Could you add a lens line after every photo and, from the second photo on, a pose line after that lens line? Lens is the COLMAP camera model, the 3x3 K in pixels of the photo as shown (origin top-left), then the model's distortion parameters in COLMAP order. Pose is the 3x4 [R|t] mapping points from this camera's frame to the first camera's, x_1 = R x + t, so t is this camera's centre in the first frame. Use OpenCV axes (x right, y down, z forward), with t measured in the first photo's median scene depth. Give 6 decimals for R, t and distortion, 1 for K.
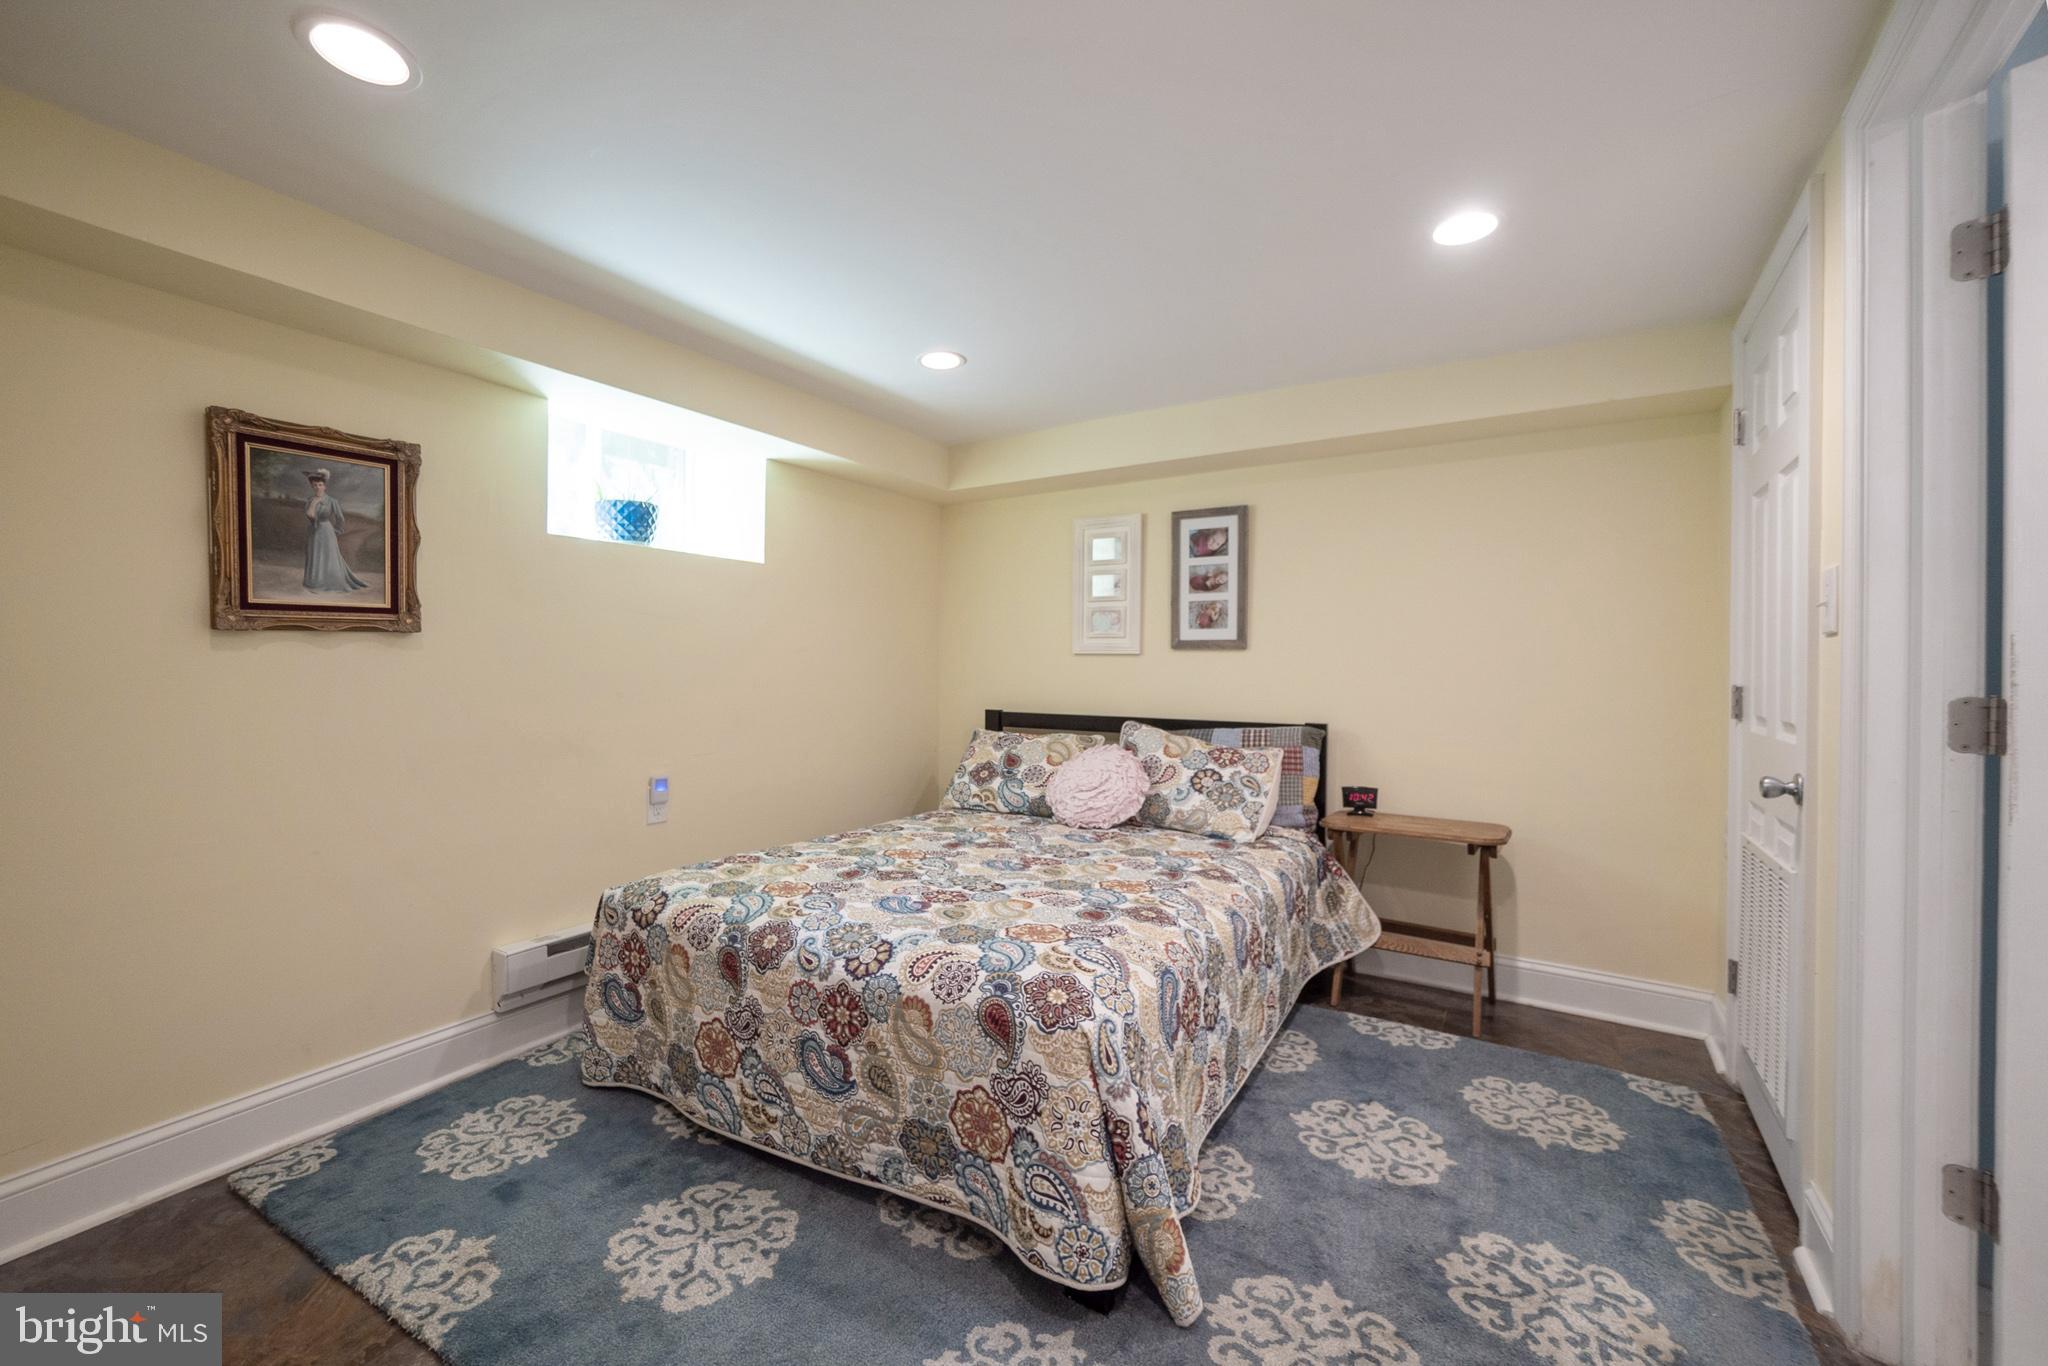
lens RADIAL K [[840.3, 0, 1031.9], [0, 840.3, 666.7], [0, 0, 1]] dist [0.001017, 0.000103]
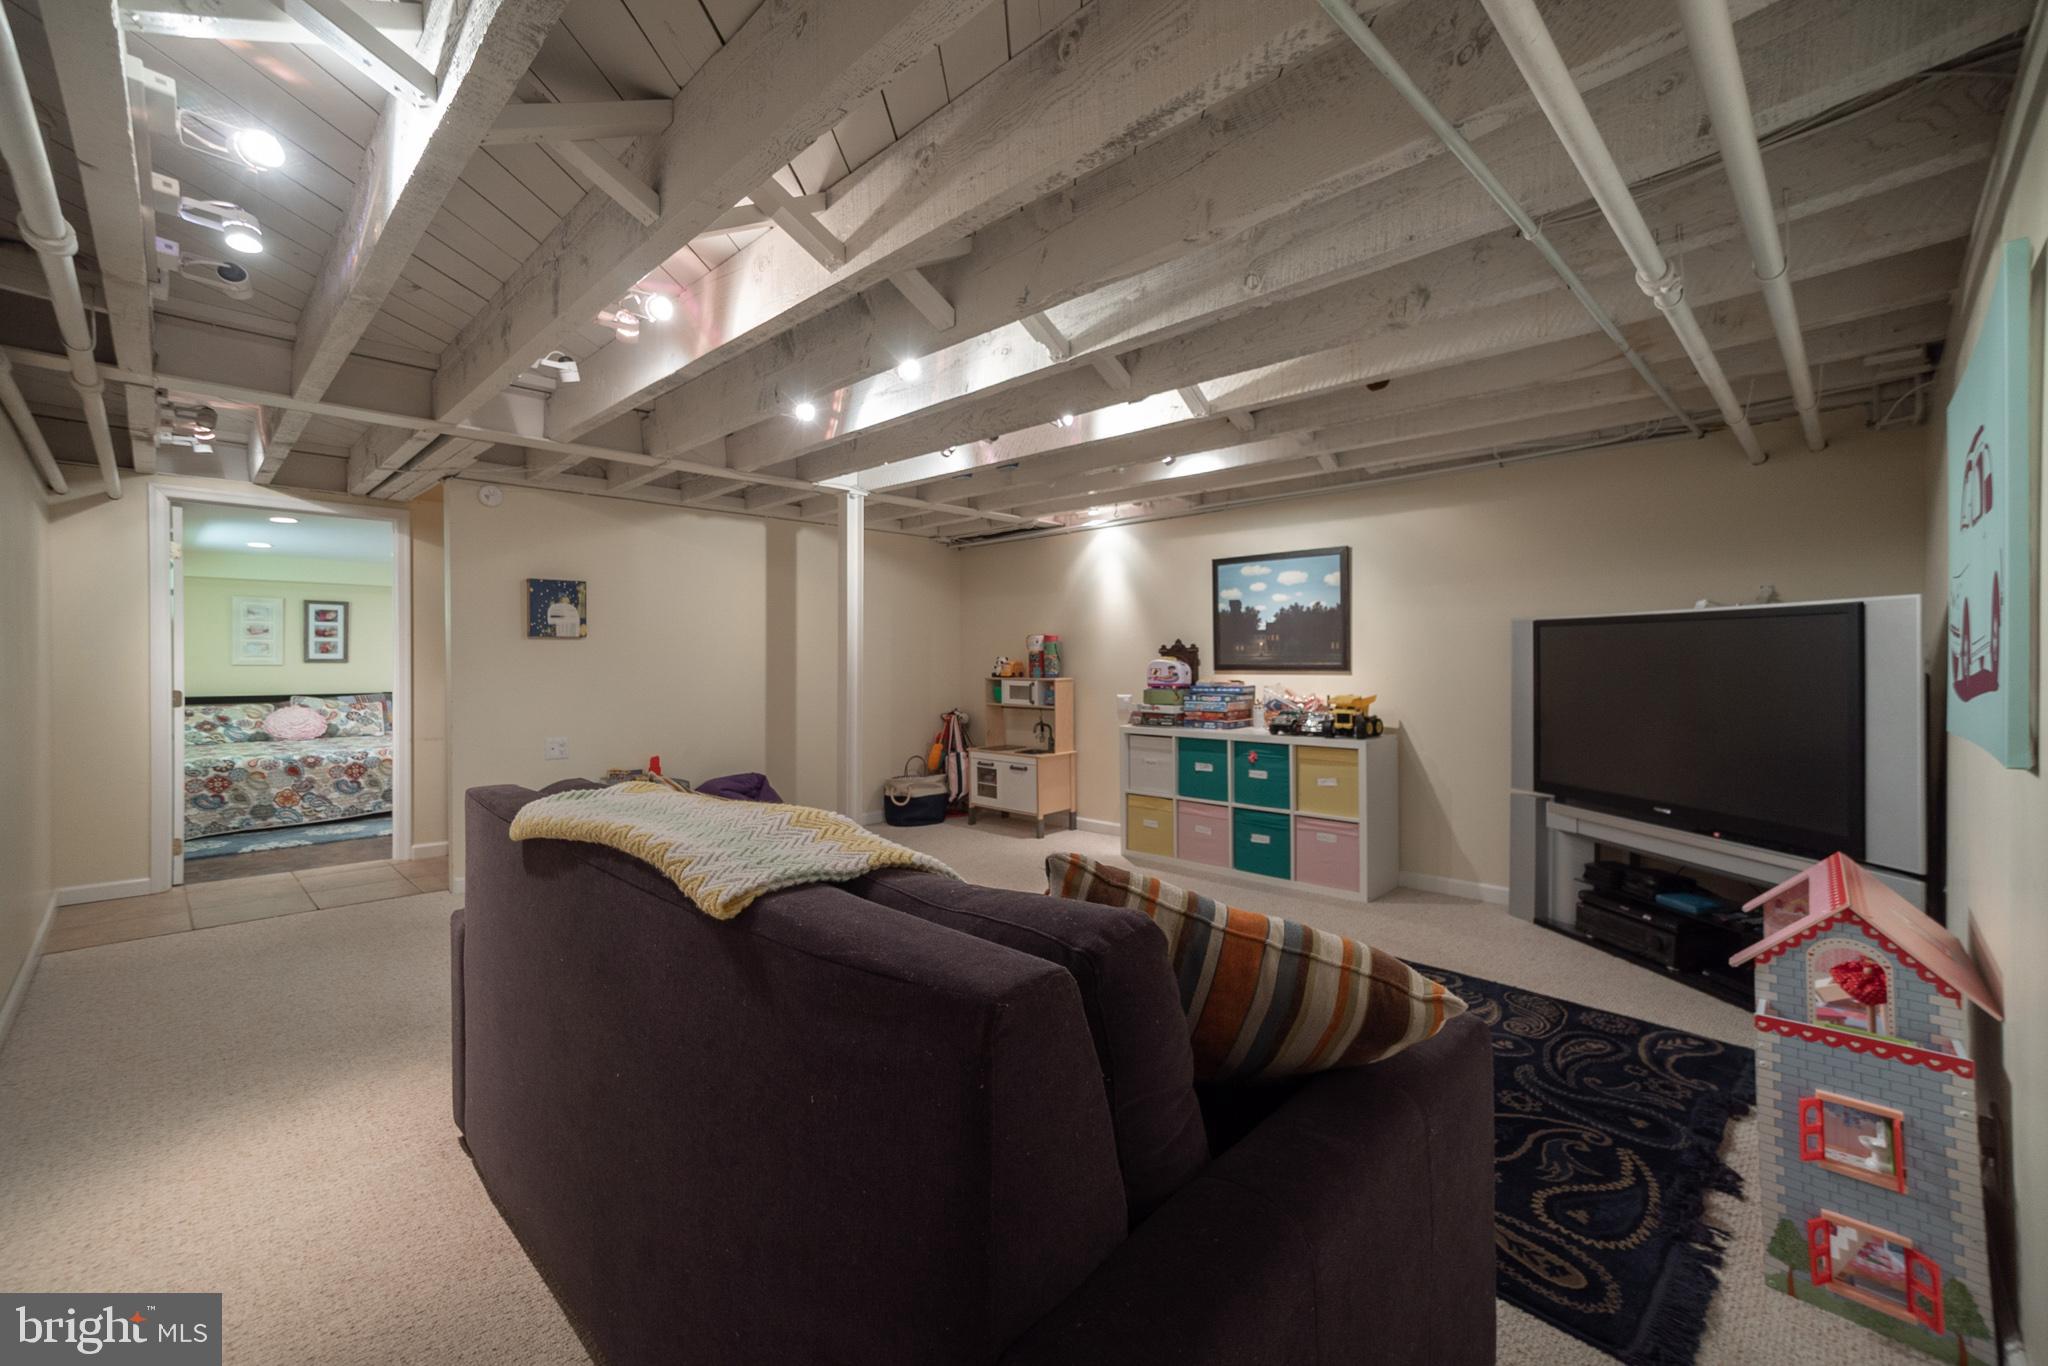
lens RADIAL K [[840.3, 0, 1031.9], [0, 840.3, 666.7], [0, 0, 1]] dist [0.001017, 0.000103]
pose [[0.193542, -0.012908, 0.981007, -1.839316], [0.001326, 0.999916, 0.012895, -0.040976], [-0.981091, -0.001195, 0.193543, -1.458710]]
